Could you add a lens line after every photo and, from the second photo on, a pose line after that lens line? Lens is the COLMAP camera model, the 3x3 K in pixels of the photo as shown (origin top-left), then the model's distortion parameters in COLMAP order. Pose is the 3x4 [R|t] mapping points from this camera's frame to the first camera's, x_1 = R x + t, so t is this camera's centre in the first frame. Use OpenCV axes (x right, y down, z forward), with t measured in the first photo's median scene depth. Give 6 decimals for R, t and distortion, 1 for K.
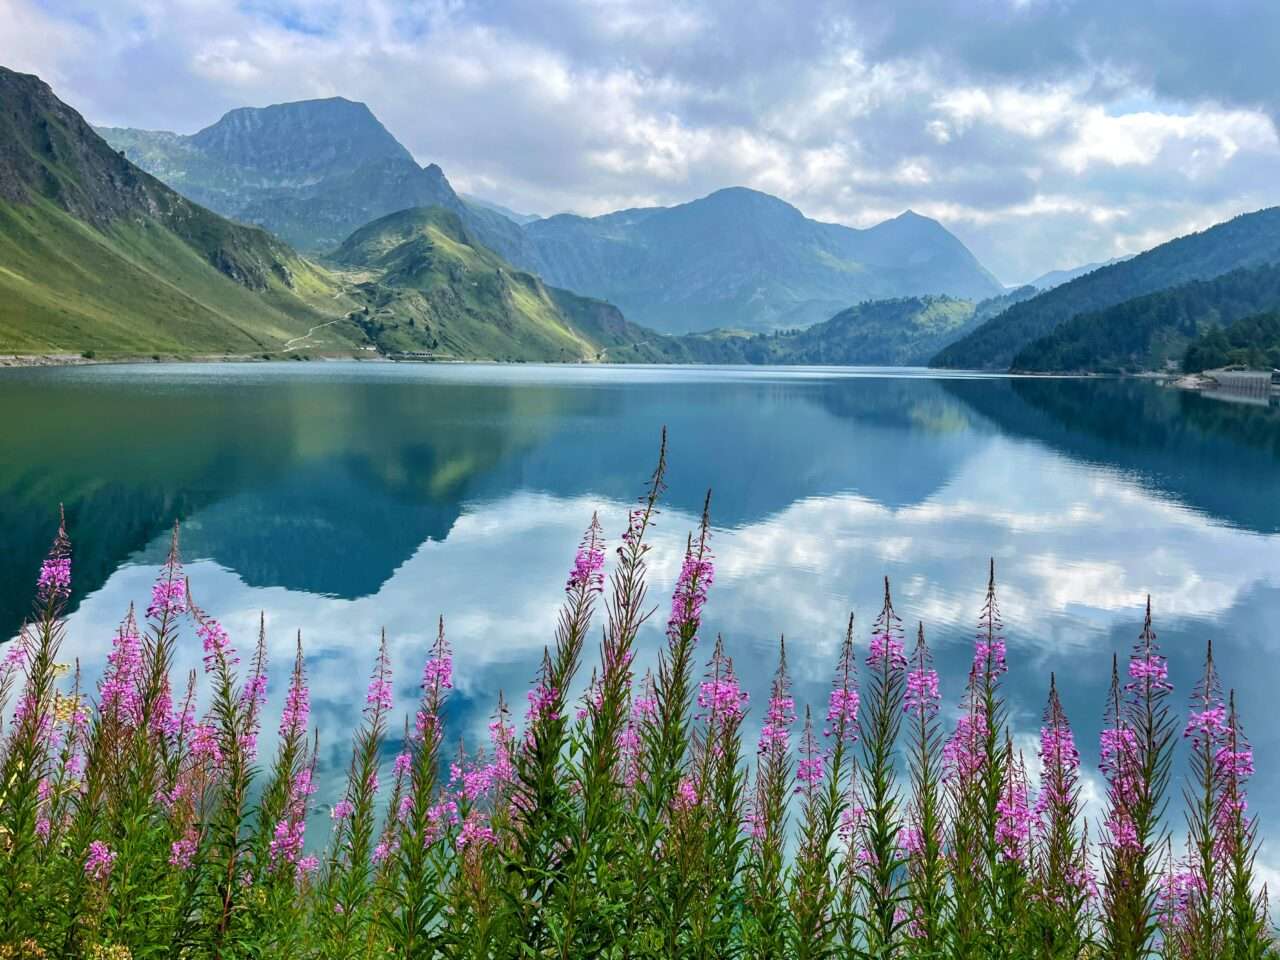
lens RADIAL K [[979.3, 0, 640.0], [0, 979.3, 480.0], [0, 0, 1]] dist [0.023633, -0.042263]
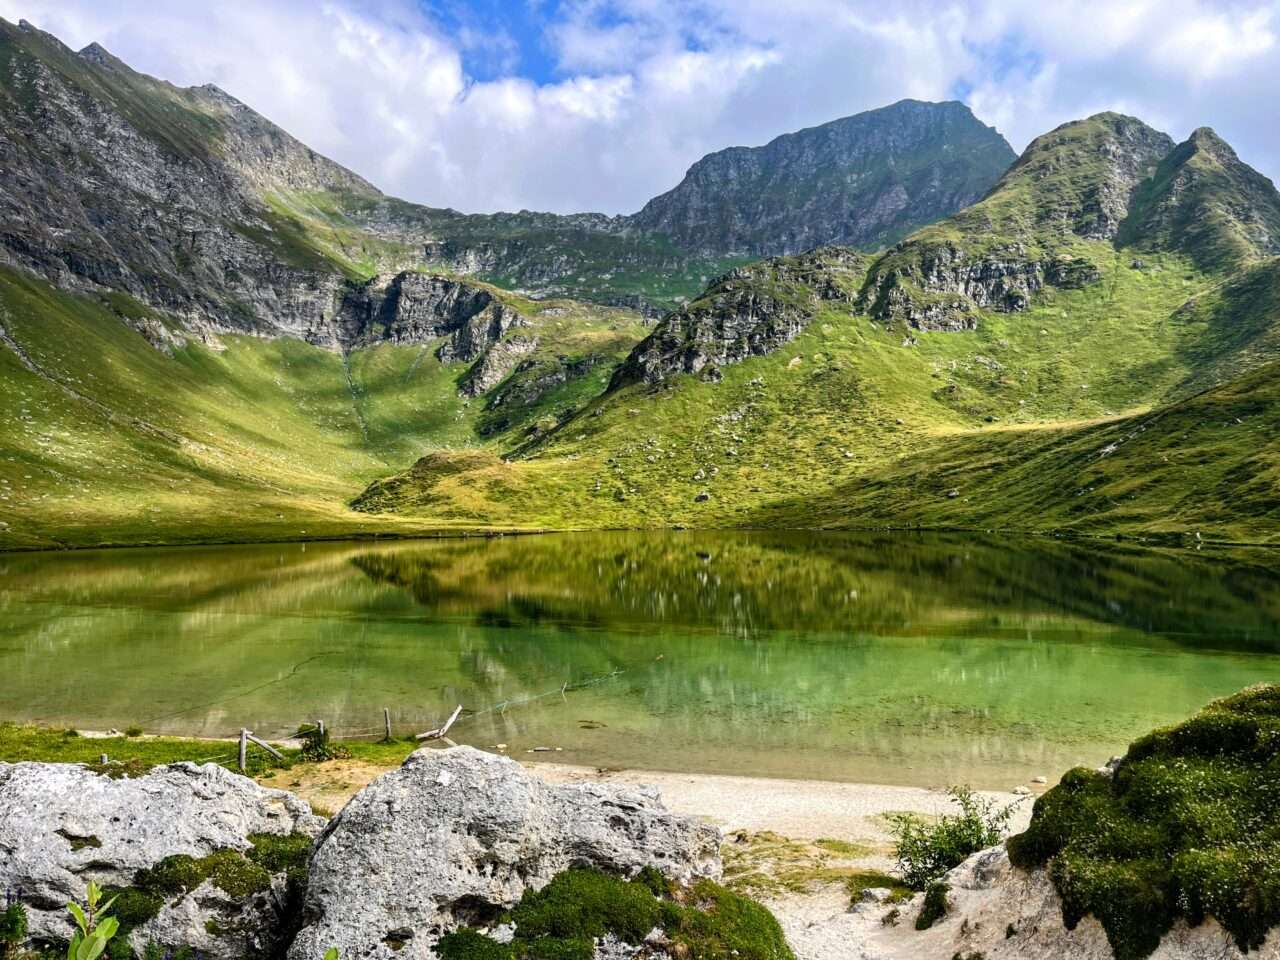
lens RADIAL K [[1022.1, 0, 640.0], [0, 1022.1, 480.0], [0, 0, 1]] dist [0.096561, -0.157673]
pose [[0.877246, -0.052661, -0.477144, -0.385686], [-0.023087, 0.988186, -0.151510, -0.246488], [0.479485, 0.143927, 0.865667, 1.061222]]
